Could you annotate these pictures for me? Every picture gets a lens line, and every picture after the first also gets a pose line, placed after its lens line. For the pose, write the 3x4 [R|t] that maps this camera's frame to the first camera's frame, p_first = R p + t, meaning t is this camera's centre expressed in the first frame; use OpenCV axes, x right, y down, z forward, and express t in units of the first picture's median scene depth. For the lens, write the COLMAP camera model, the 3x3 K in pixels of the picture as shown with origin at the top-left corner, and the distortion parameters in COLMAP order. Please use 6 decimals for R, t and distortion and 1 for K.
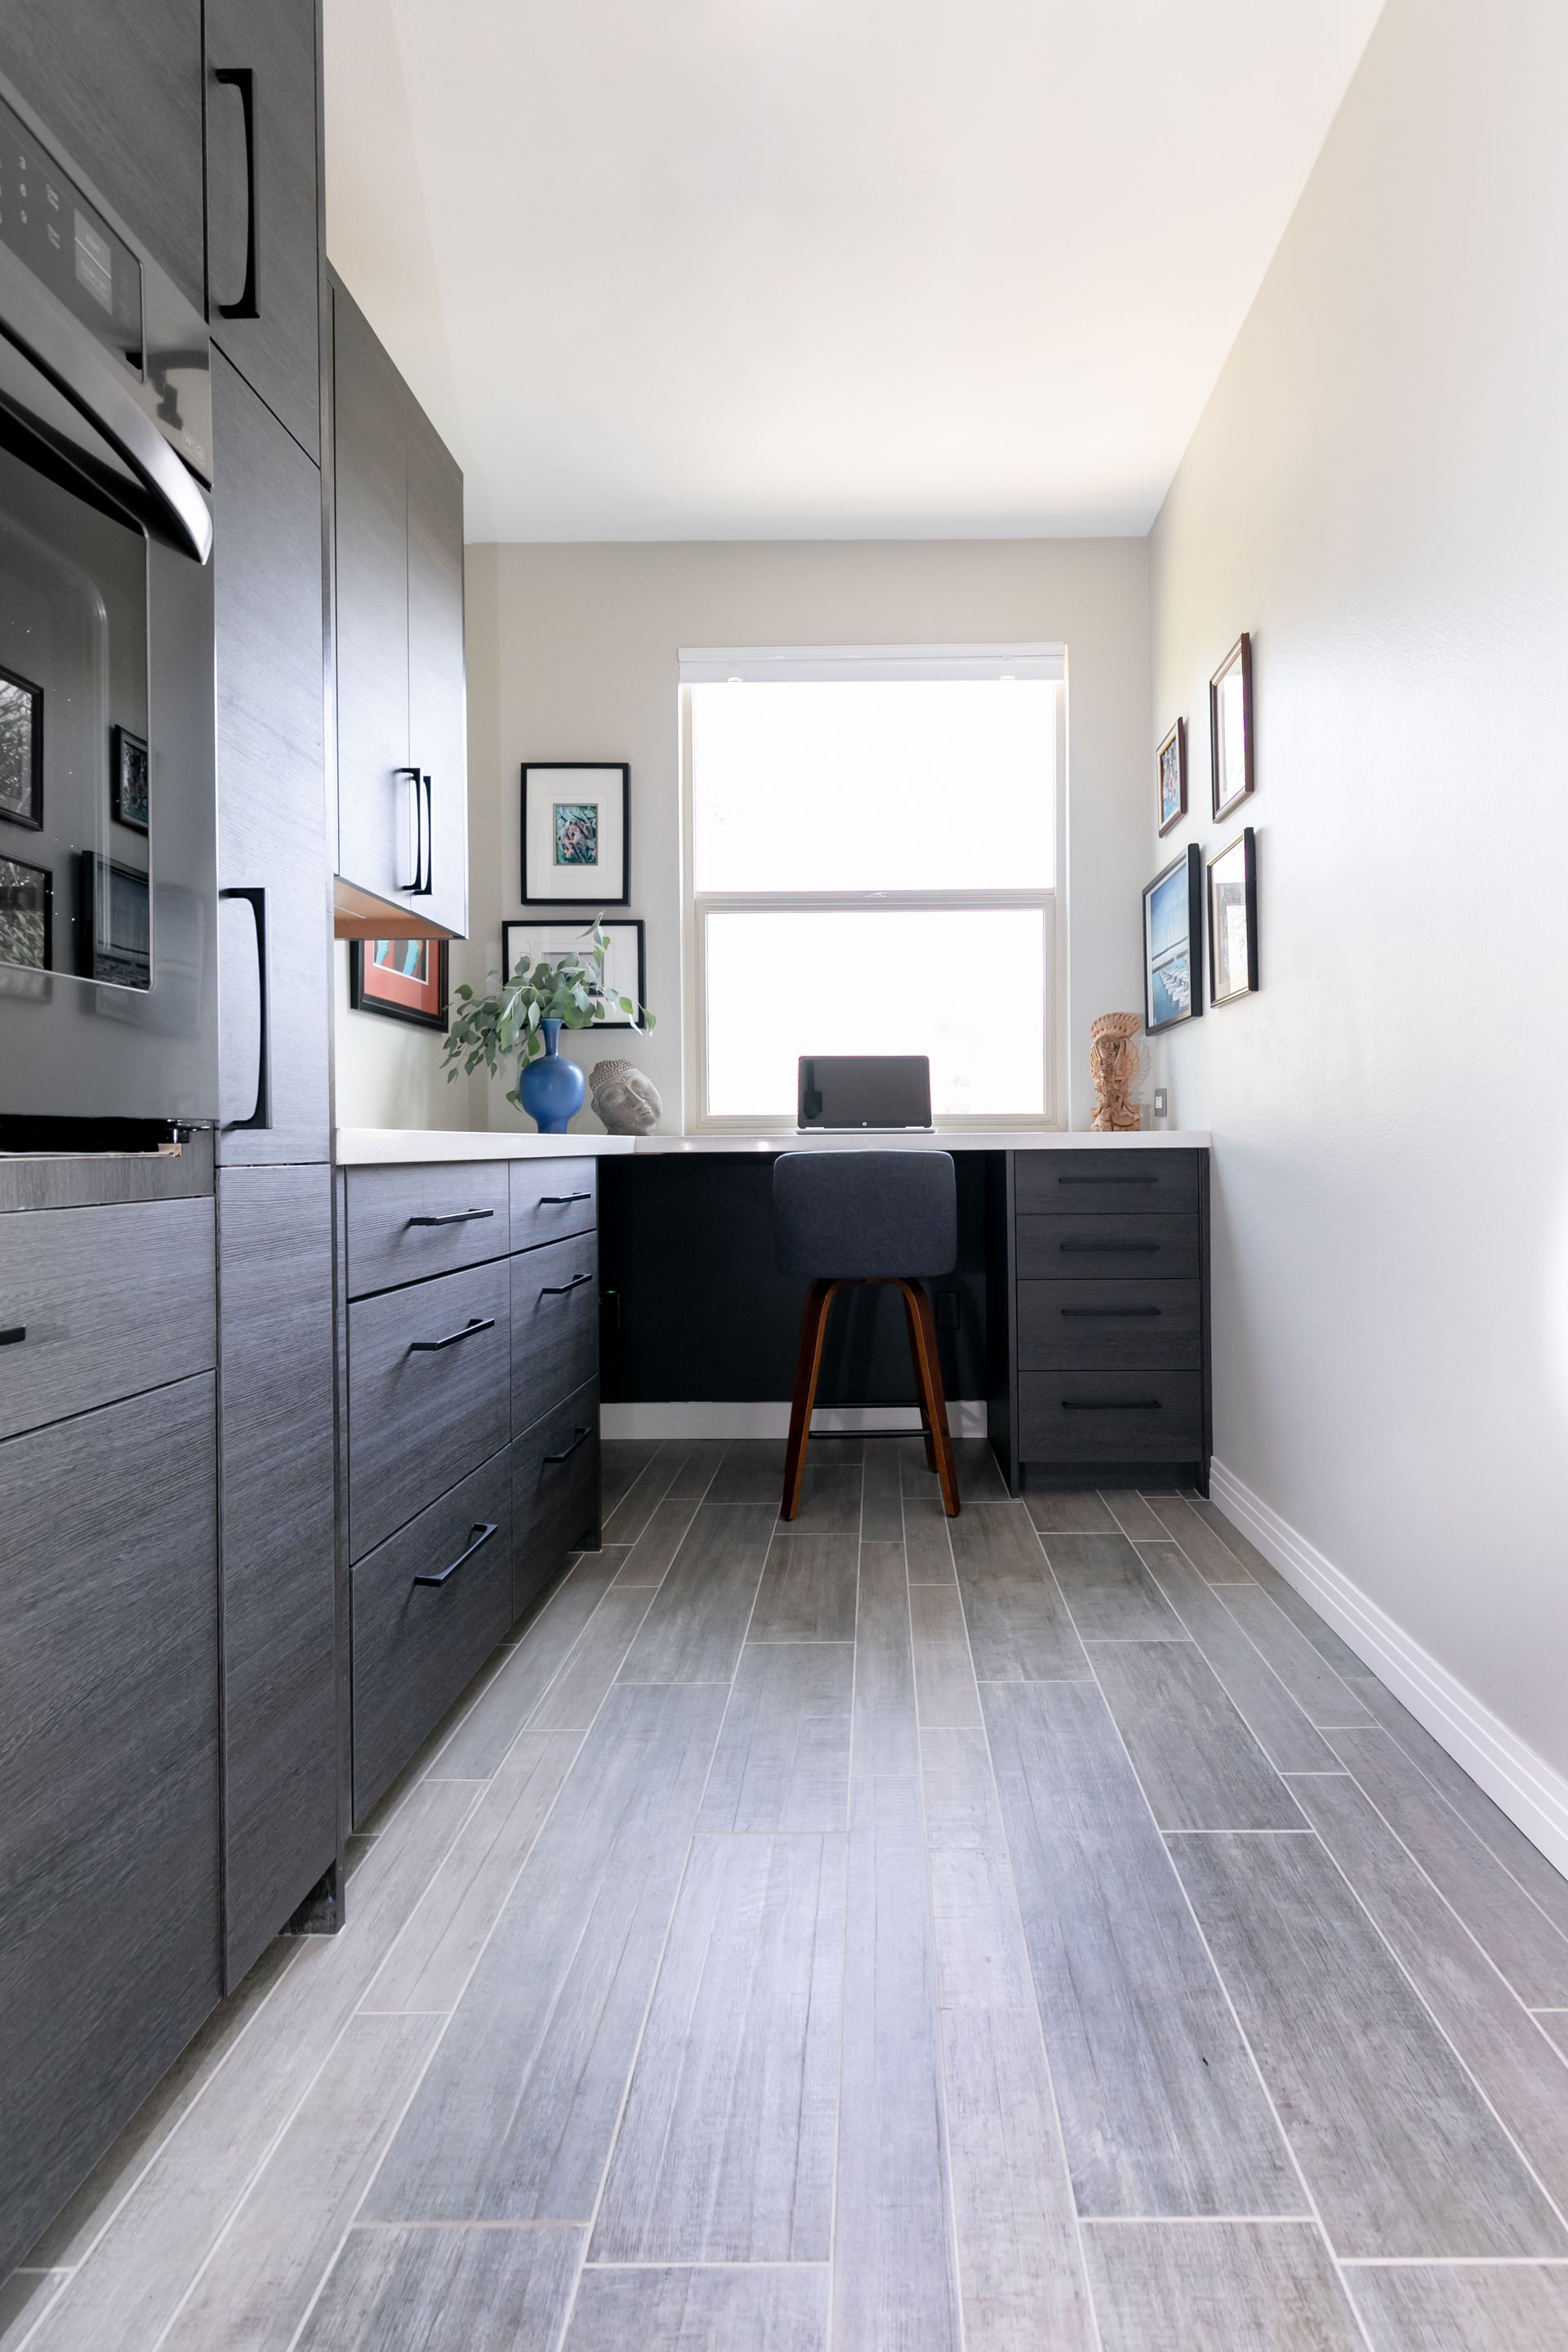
lens RADIAL K [[1244.2, 0, 880.4], [0, 1244.2, 1136.6], [0, 0, 1]] dist [0.000532, -0.001624]
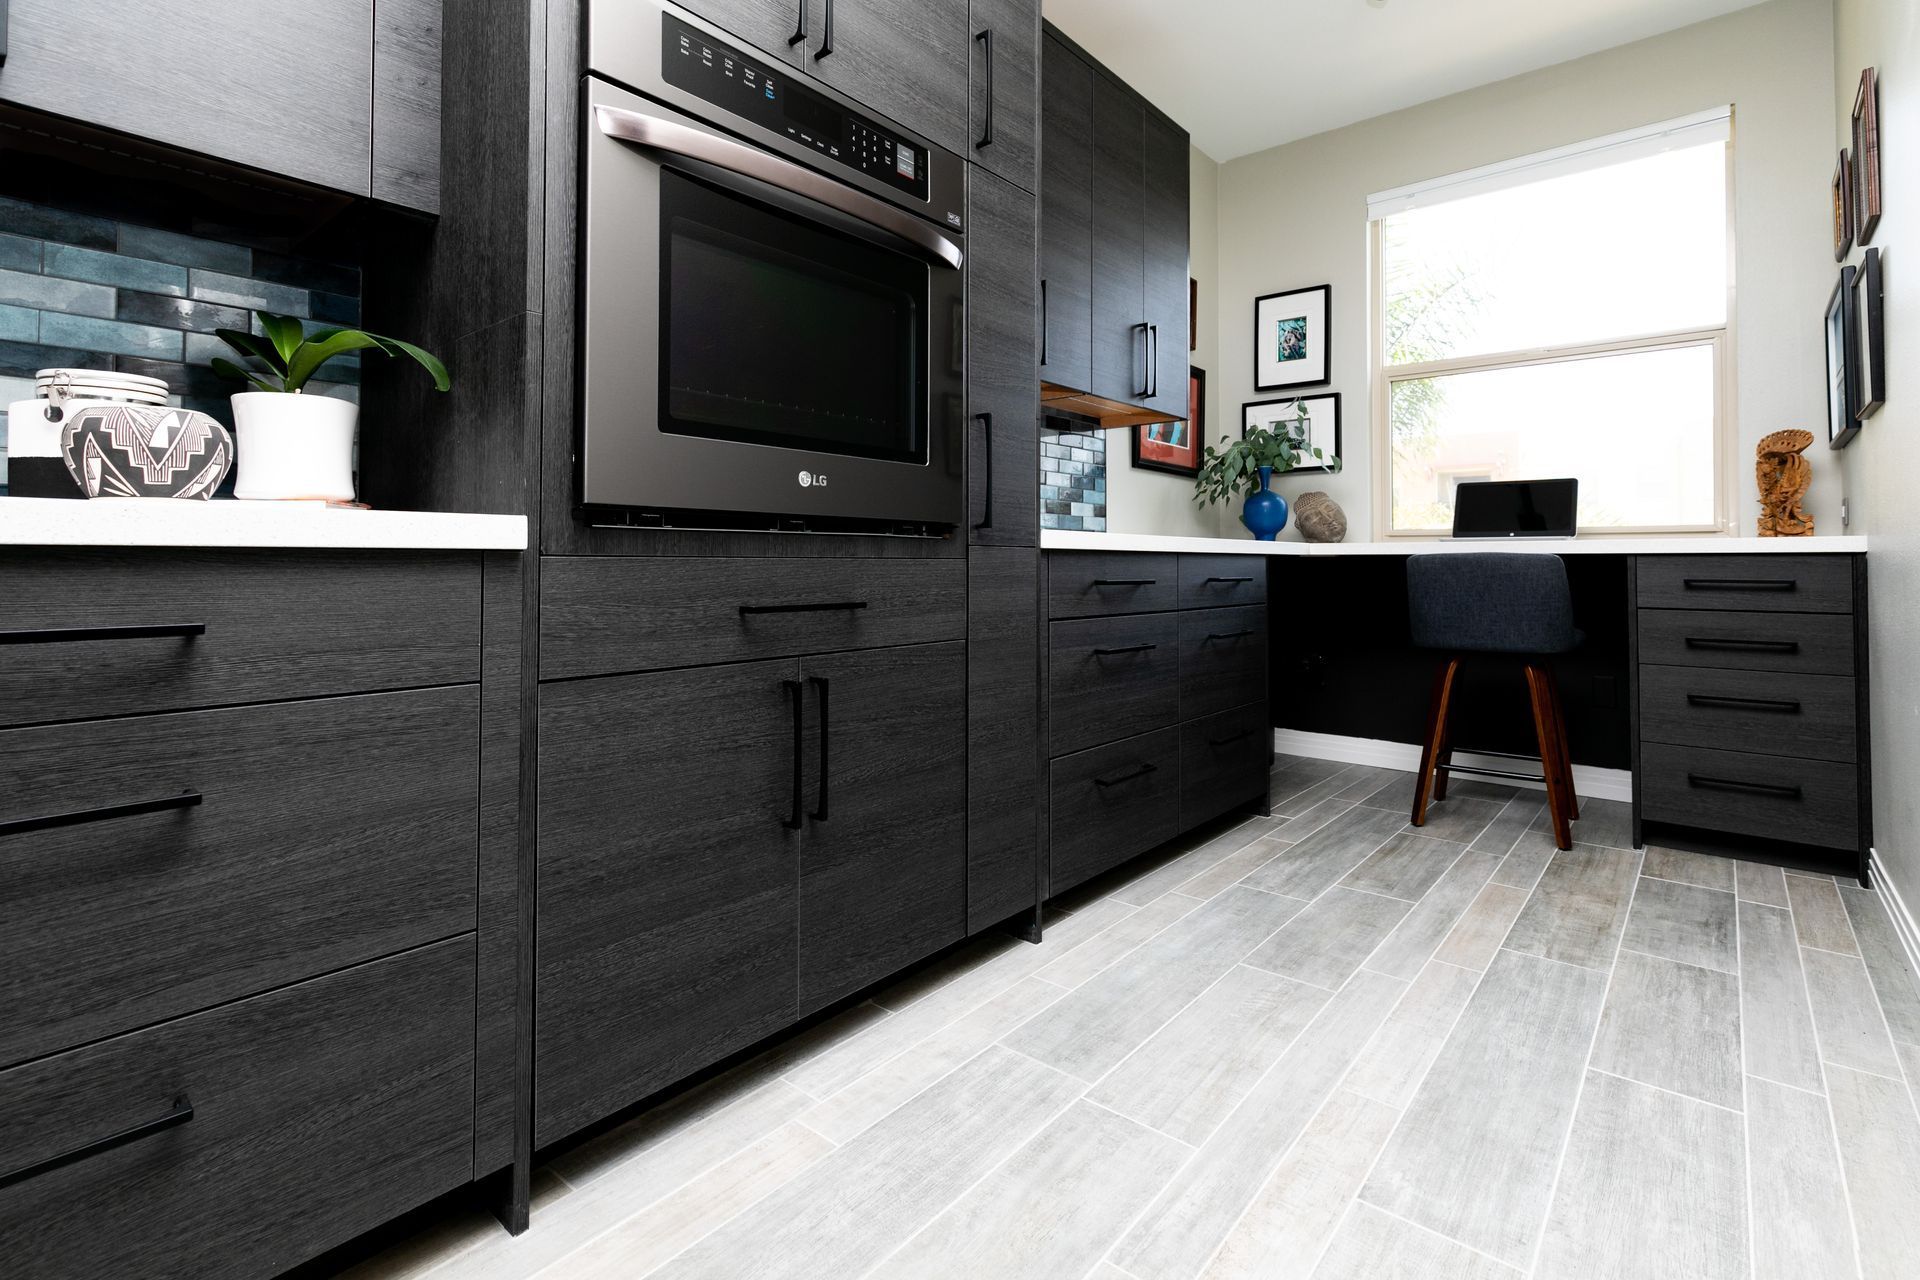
lens RADIAL K [[907.6, 0, 963.2], [0, 907.6, 534.2], [0, 0, 1]] dist [0.005259, -0.000328]
pose [[0.770077, -0.011651, -0.637844, 0.167126], [-0.004223, 0.999718, -0.023359, 0.015065], [0.637936, 0.020682, 0.769811, -0.076230]]
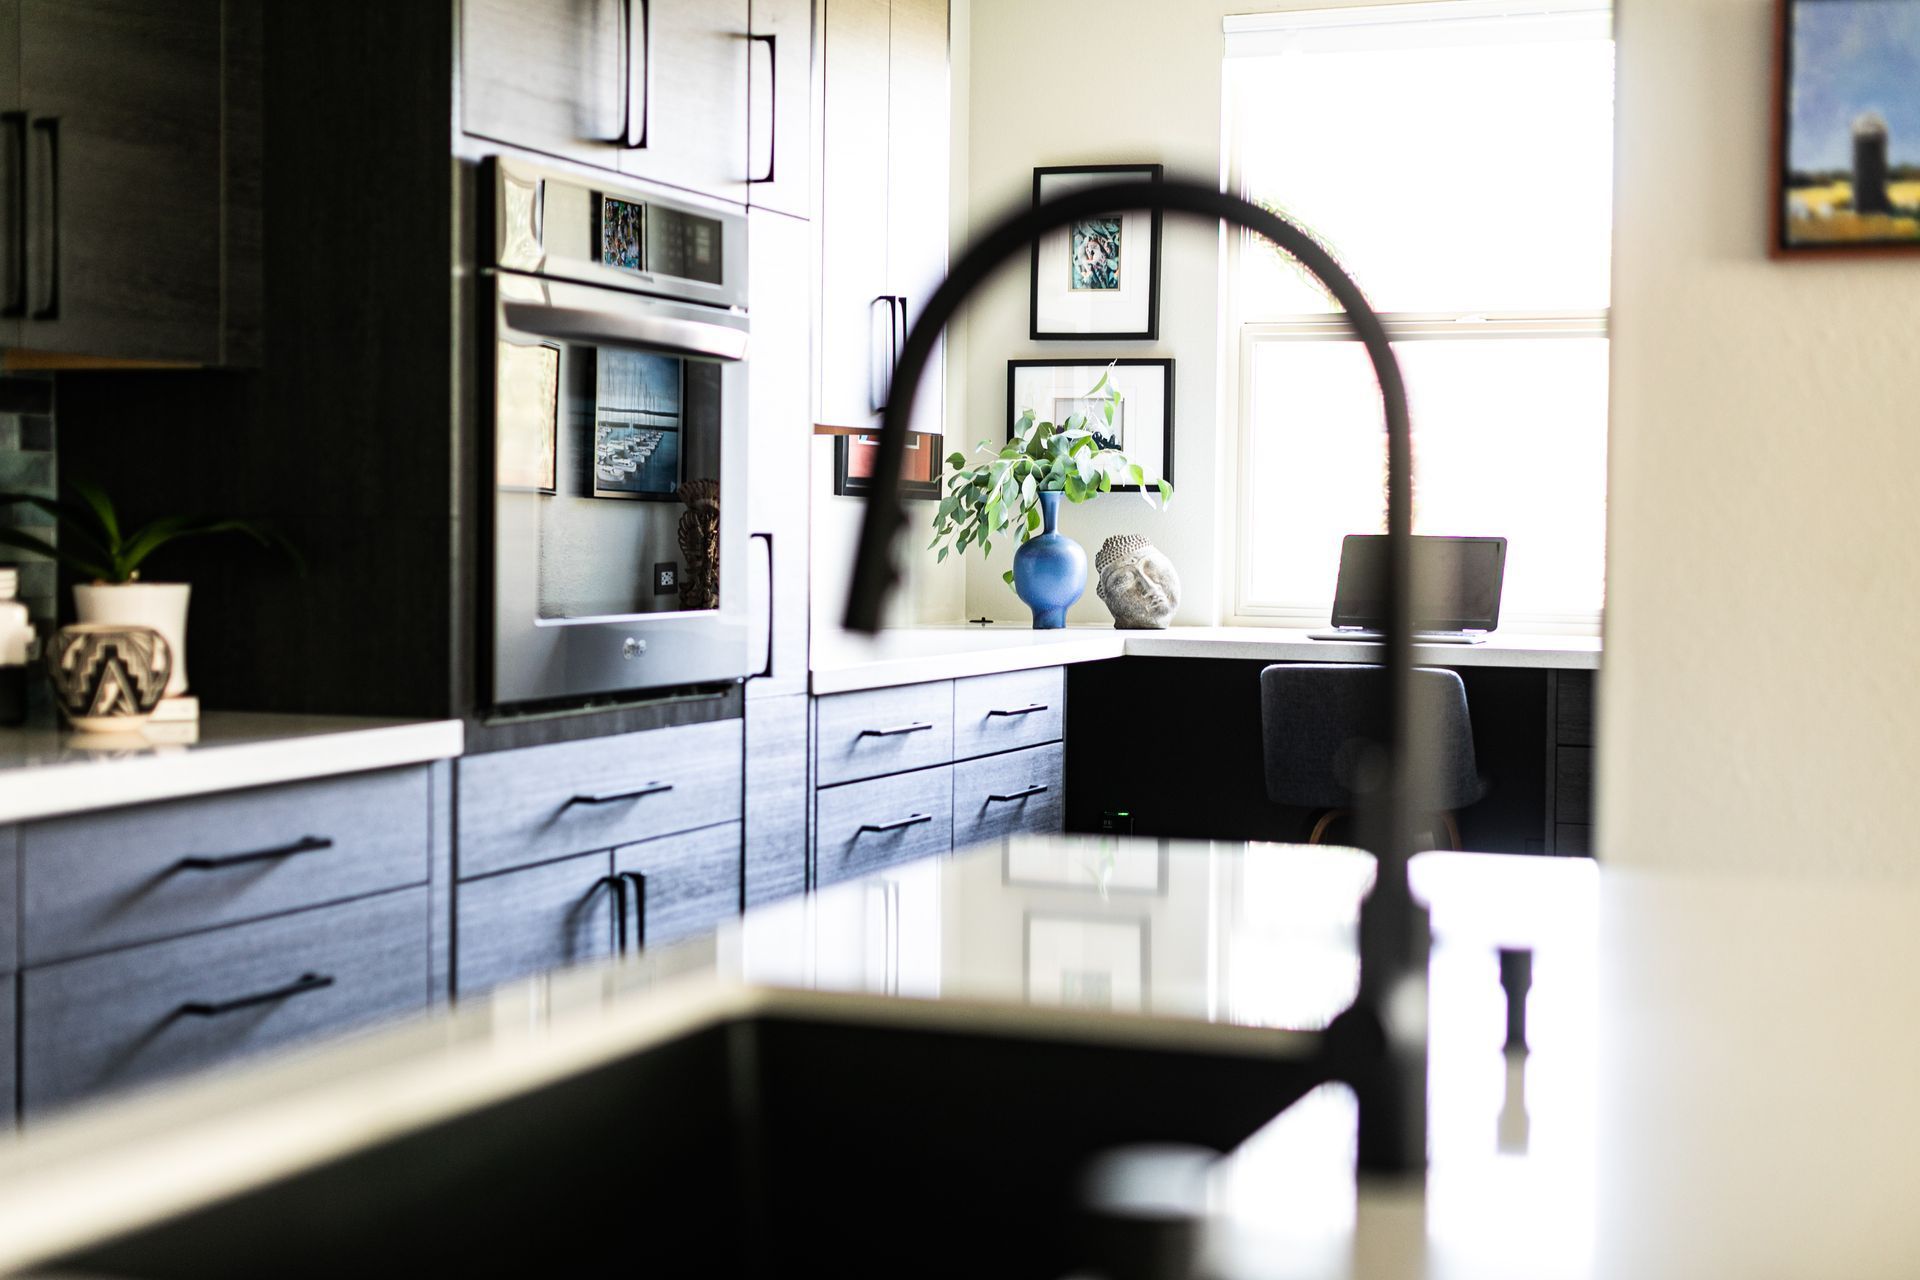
lens RADIAL K [[2701.9, 0, 961.6], [0, 2701.9, 500.0], [0, 0, 1]] dist [0.070389, 0.016329]
pose [[0.933584, 0.015800, -0.358011, 0.384746], [-0.018789, 0.999812, -0.004873, -0.086303], [0.357867, 0.011276, 0.933705, -0.850612]]
